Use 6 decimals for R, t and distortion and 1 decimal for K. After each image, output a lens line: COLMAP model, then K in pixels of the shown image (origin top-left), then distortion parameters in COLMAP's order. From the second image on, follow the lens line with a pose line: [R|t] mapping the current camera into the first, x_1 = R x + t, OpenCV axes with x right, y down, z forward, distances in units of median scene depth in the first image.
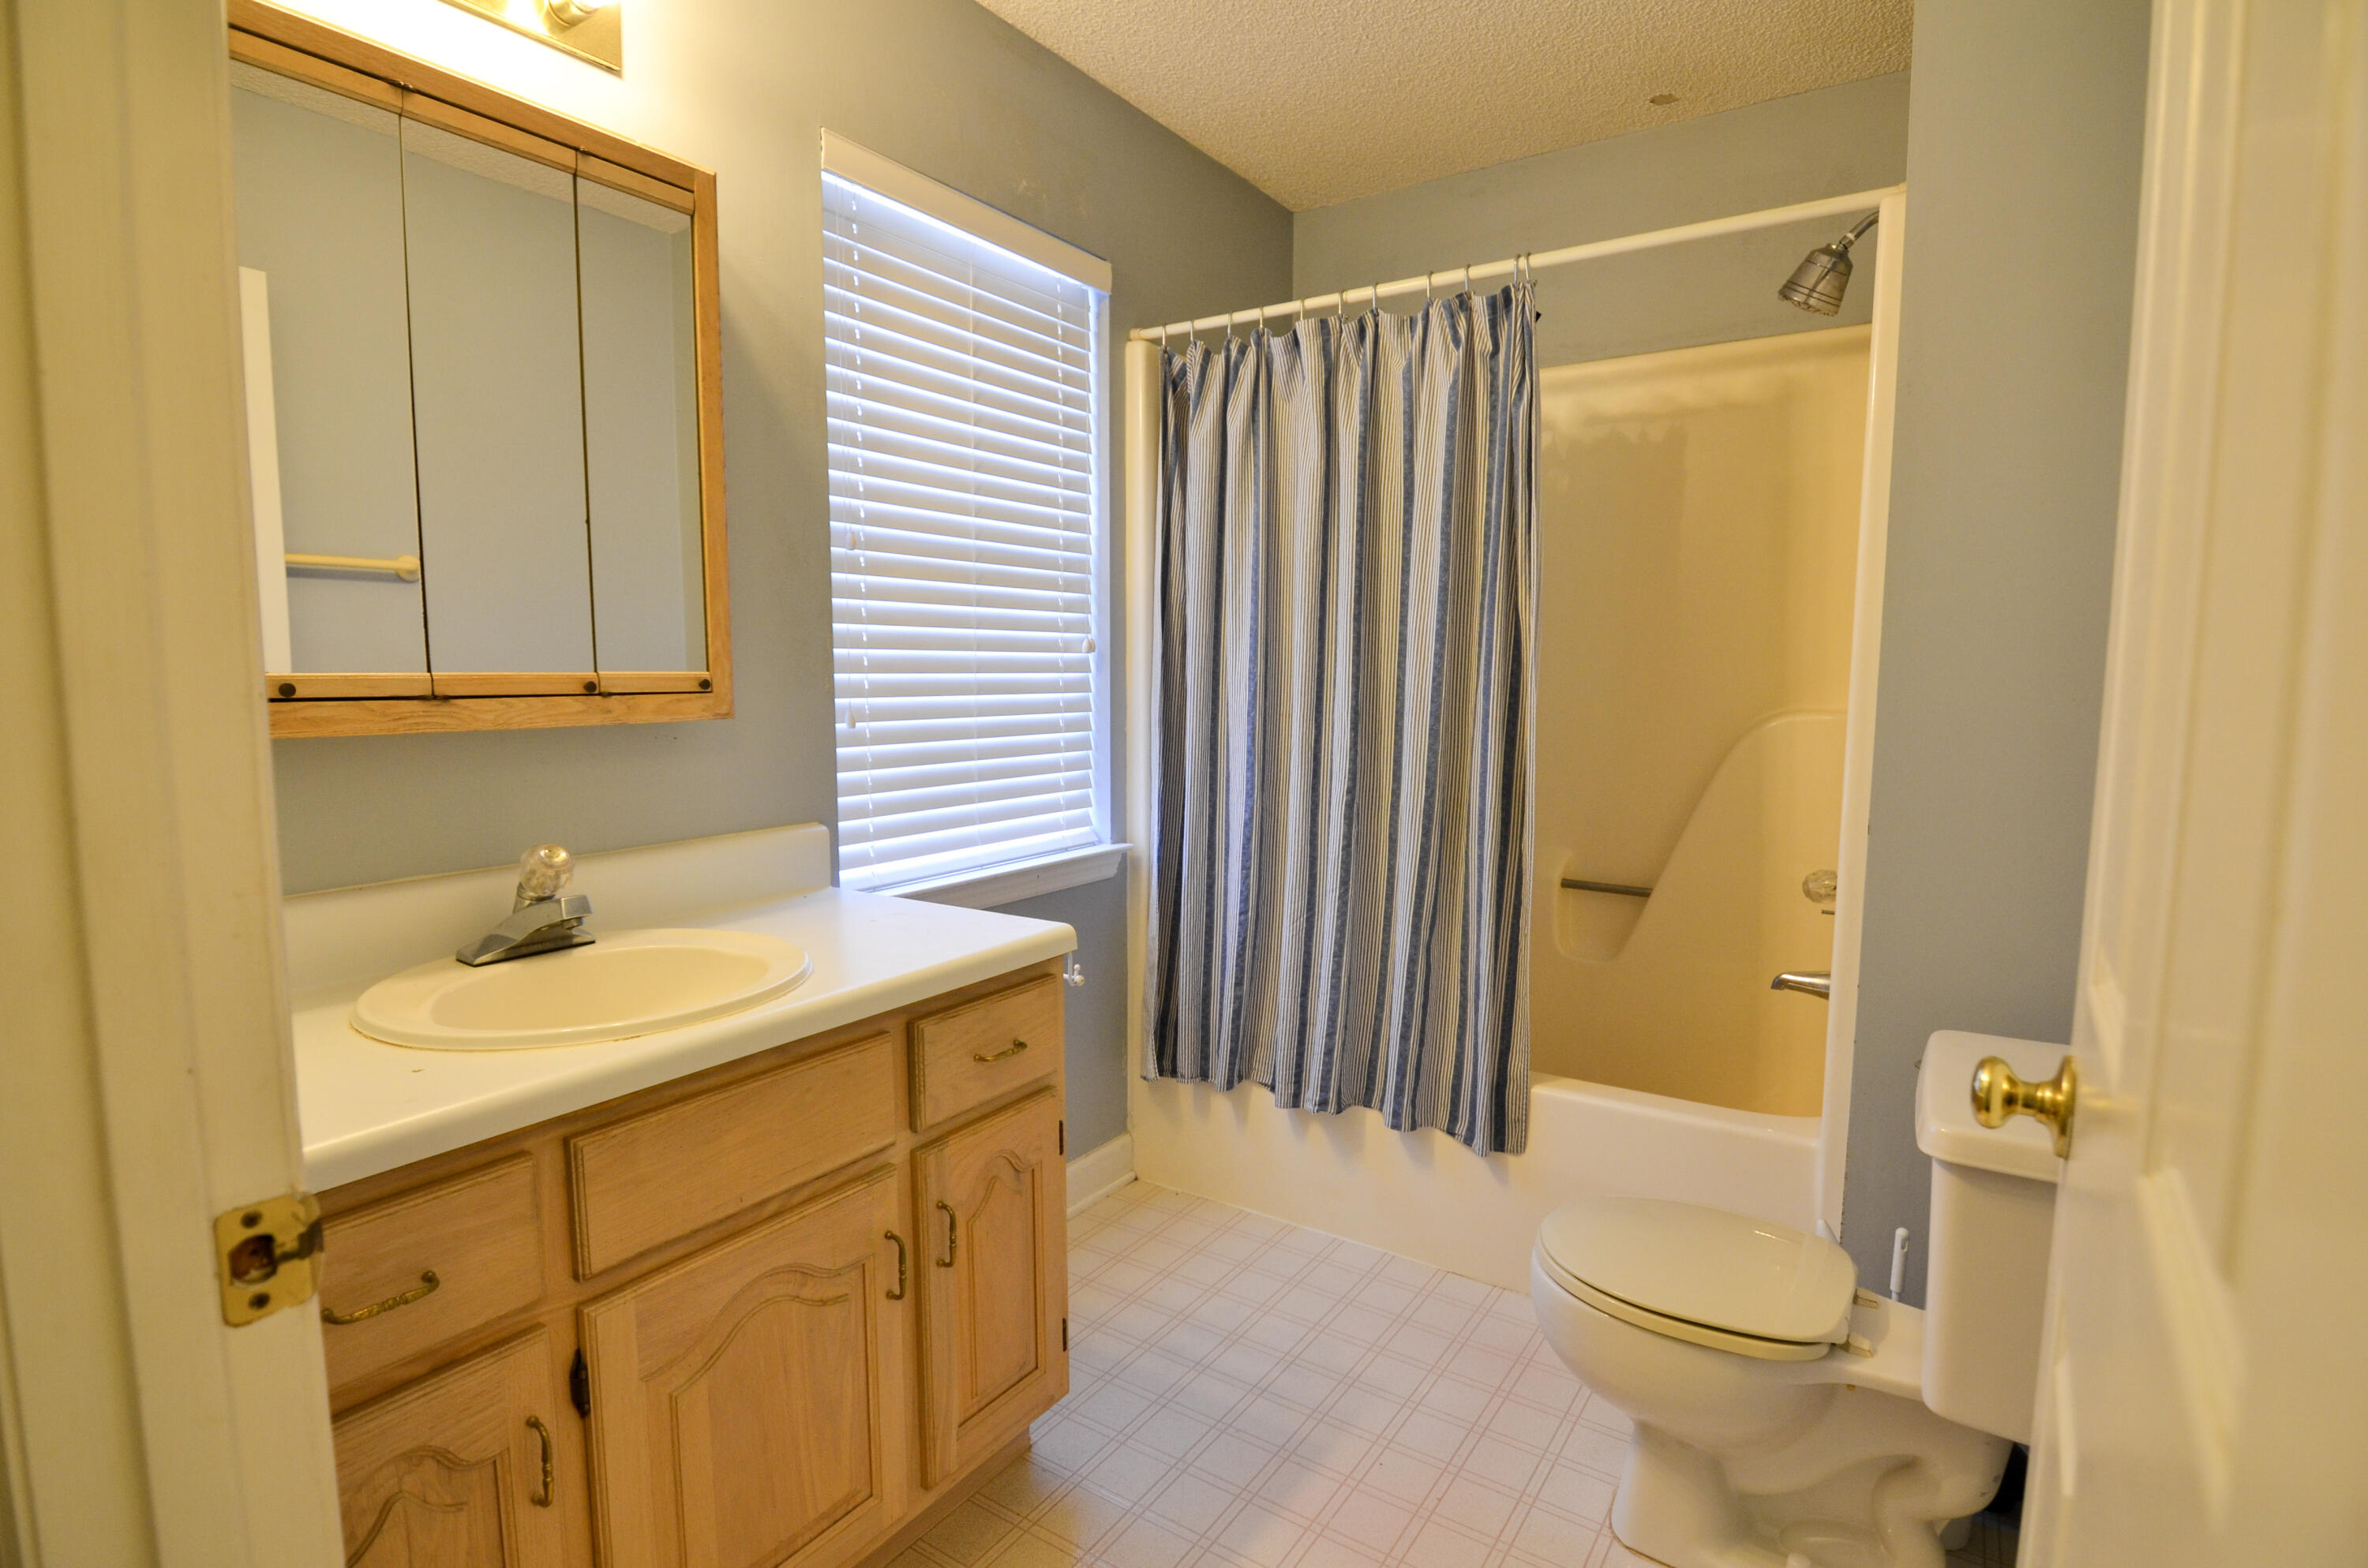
lens RADIAL K [[1161.1, 0, 1163.4], [0, 1161.1, 788.2], [0, 0, 1]] dist [-0.006049, -0.001099]
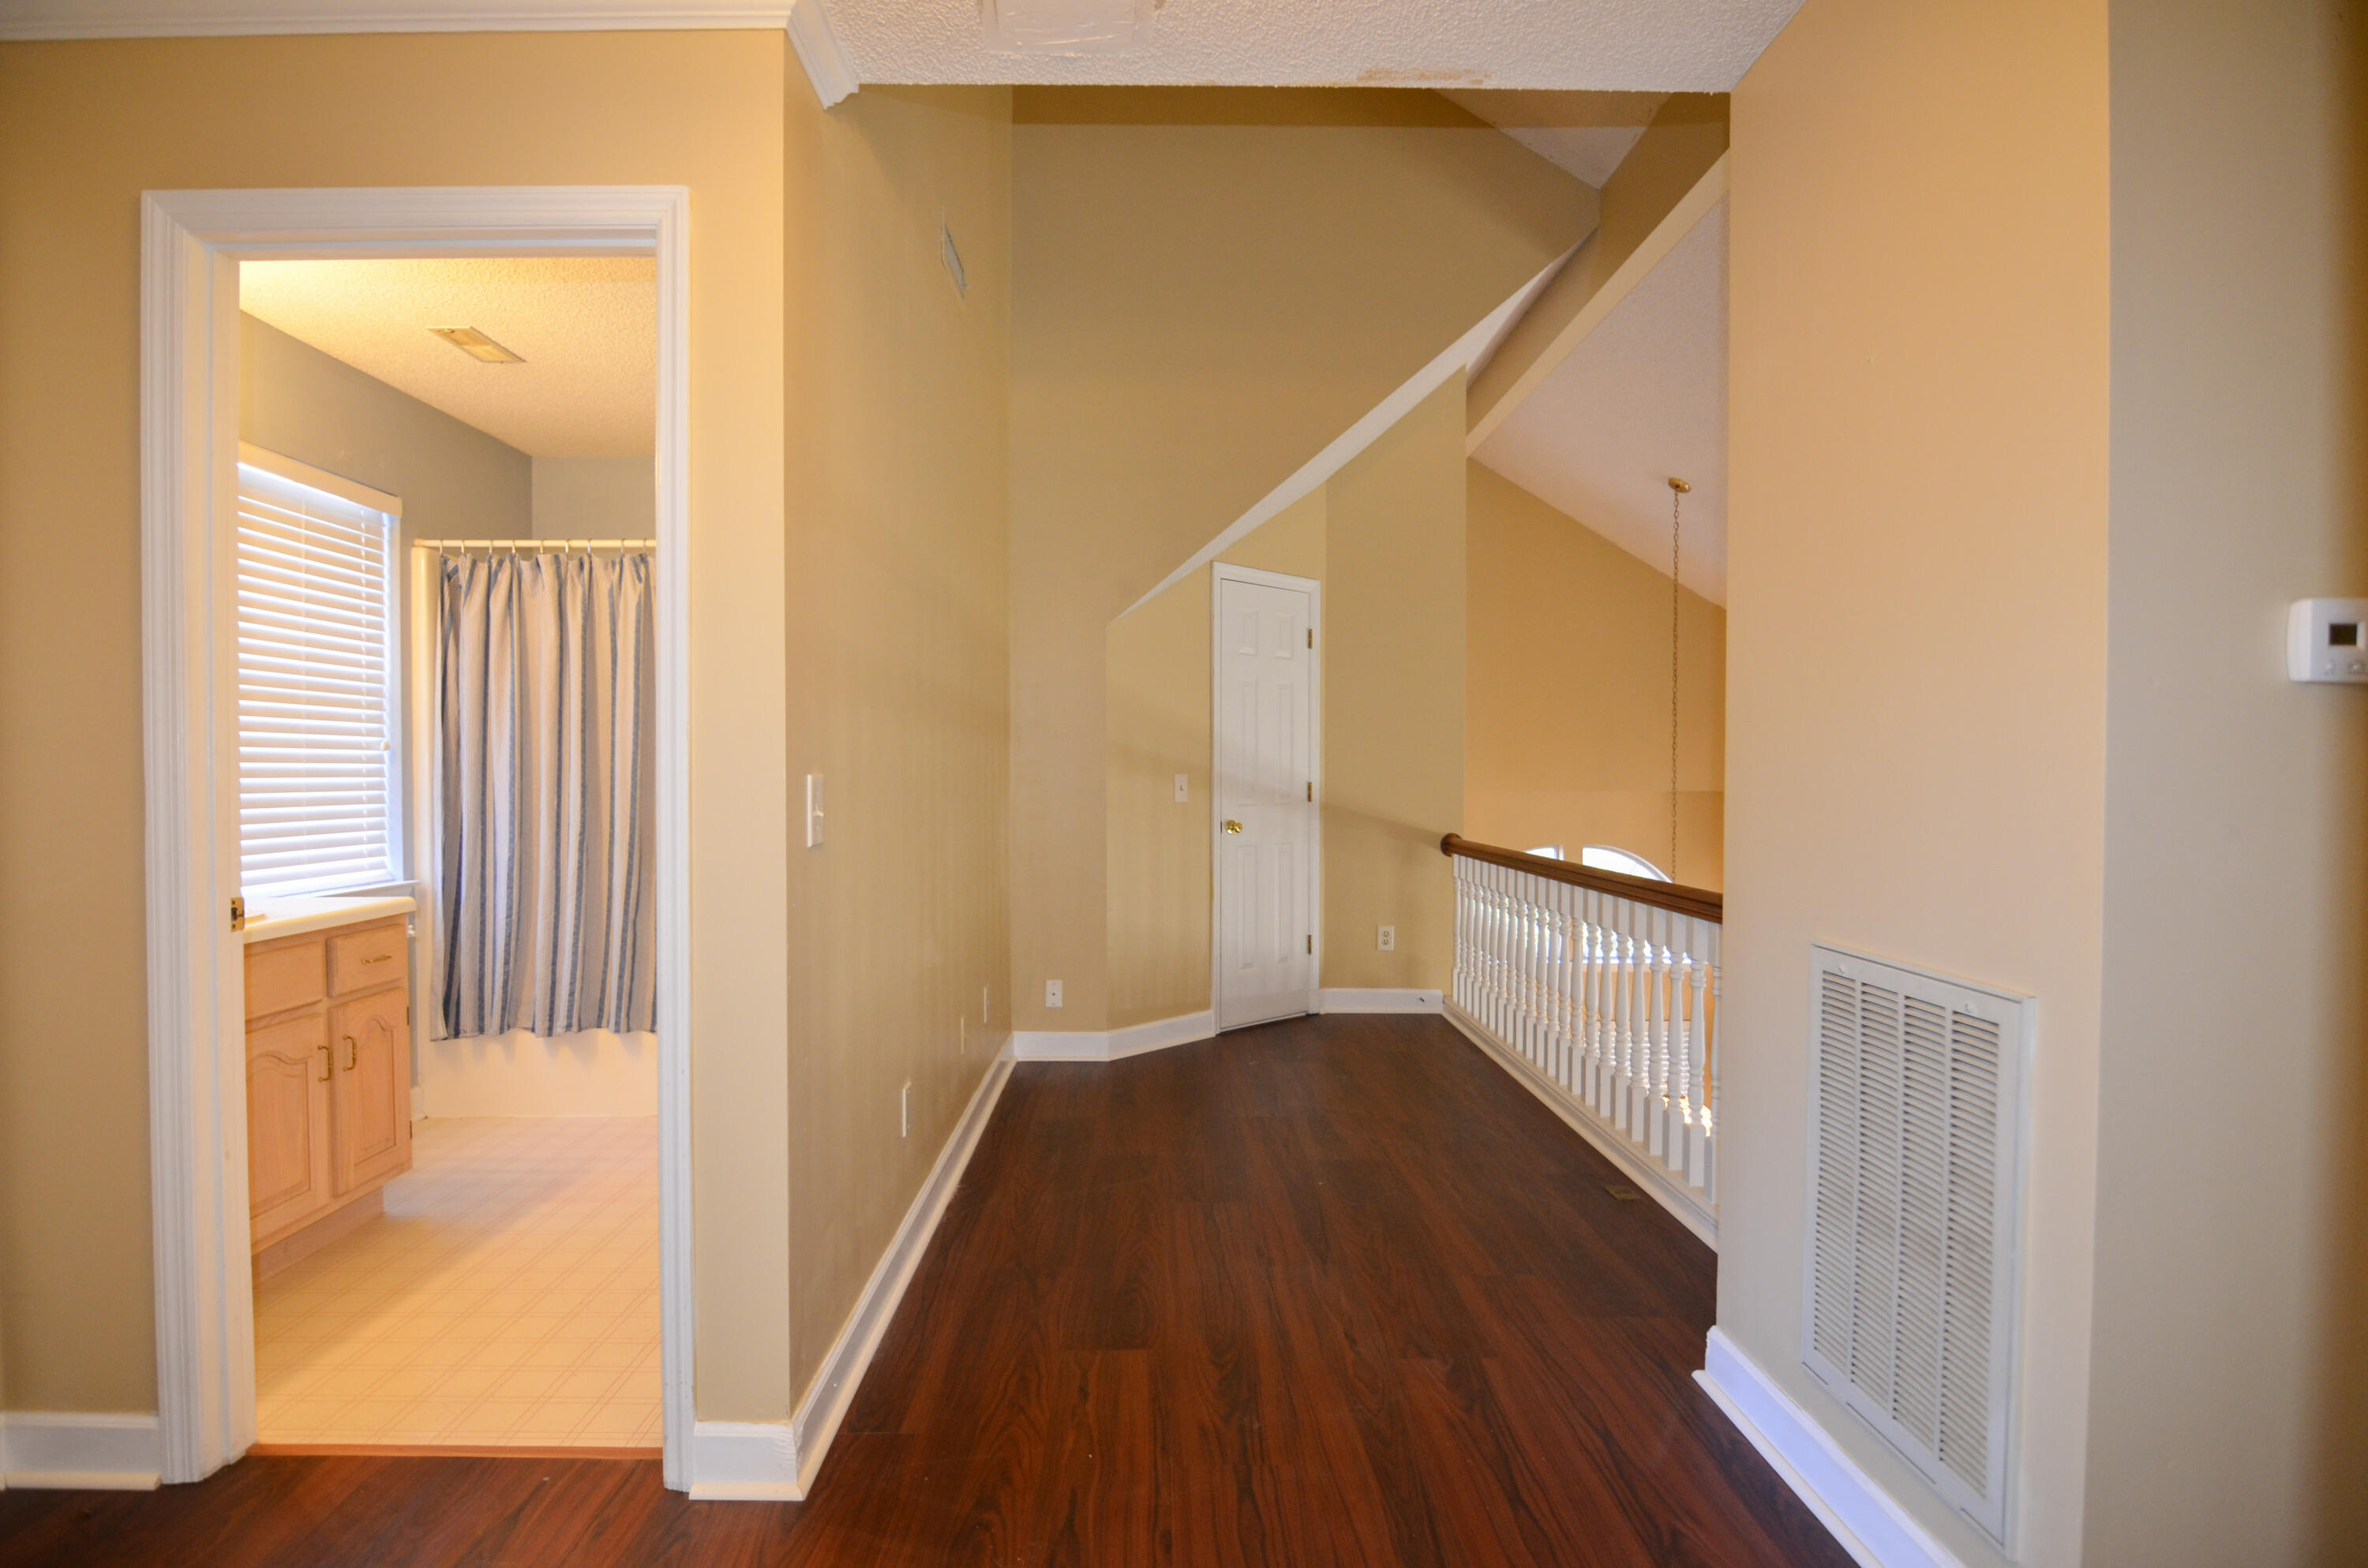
lens RADIAL K [[1161.1, 0, 1163.4], [0, 1161.1, 788.2], [0, 0, 1]] dist [-0.006049, -0.001099]
pose [[0.817059, -0.011817, 0.576432, -0.109581], [0.062758, 0.995672, -0.068544, 0.098724], [-0.573128, 0.092181, 0.814265, -0.799489]]
